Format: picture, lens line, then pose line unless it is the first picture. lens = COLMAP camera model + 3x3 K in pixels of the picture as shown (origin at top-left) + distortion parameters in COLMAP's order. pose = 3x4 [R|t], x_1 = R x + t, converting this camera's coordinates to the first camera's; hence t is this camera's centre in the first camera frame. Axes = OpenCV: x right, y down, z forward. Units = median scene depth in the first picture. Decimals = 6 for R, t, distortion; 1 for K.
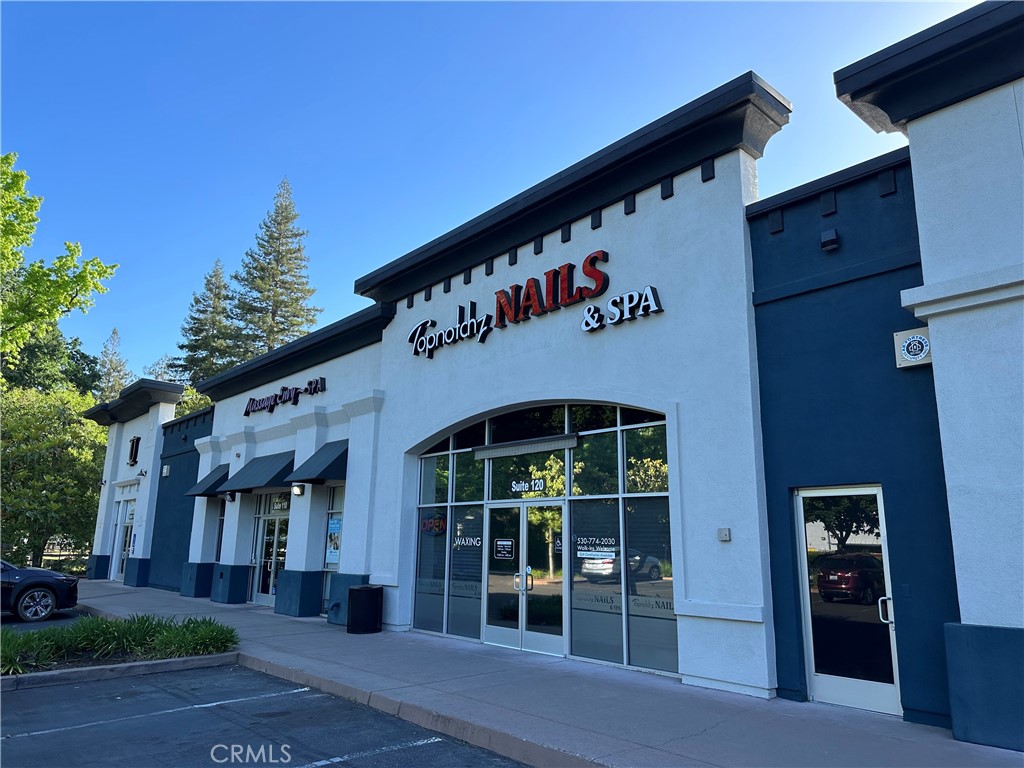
lens RADIAL K [[724.4, 0, 513.0], [0, 724.4, 369.5], [0, 0, 1]] dist [0.127135, -0.222855]
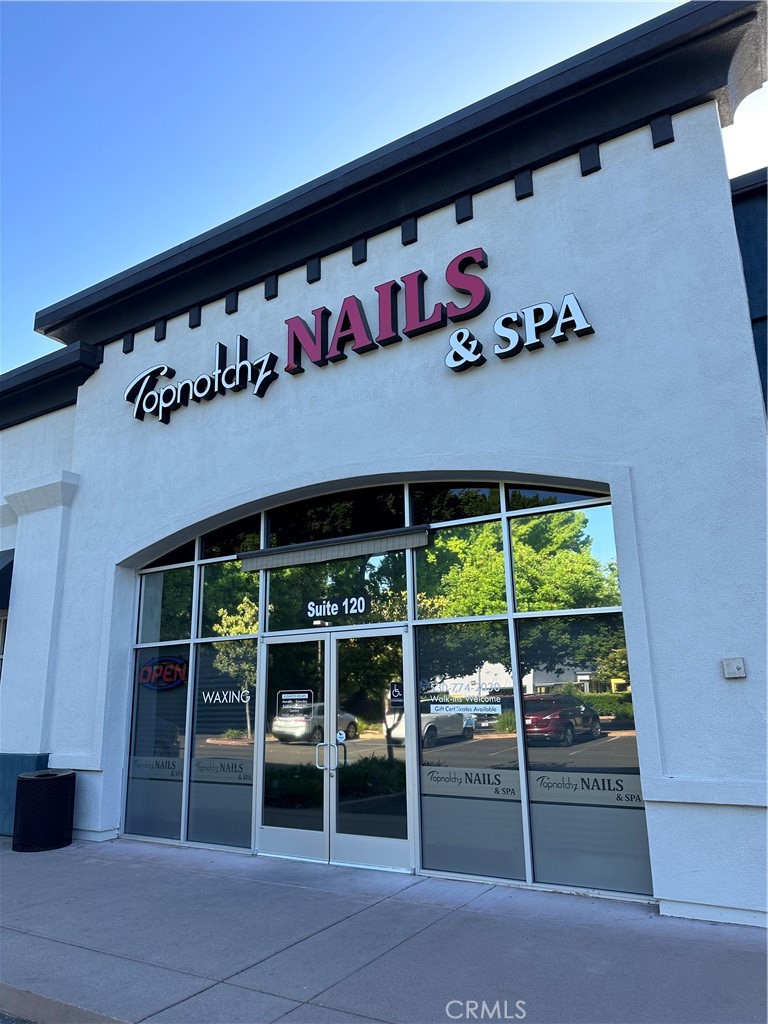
lens RADIAL K [[724.4, 0, 384.0], [0, 724.4, 512.0], [0, 0, 1]] dist [0.127135, -0.222855]
pose [[0.956619, 0.043484, 0.288080, -0.121648], [-0.038704, 0.999003, -0.022271, 0.079558], [-0.288761, 0.010155, 0.957347, 0.327584]]
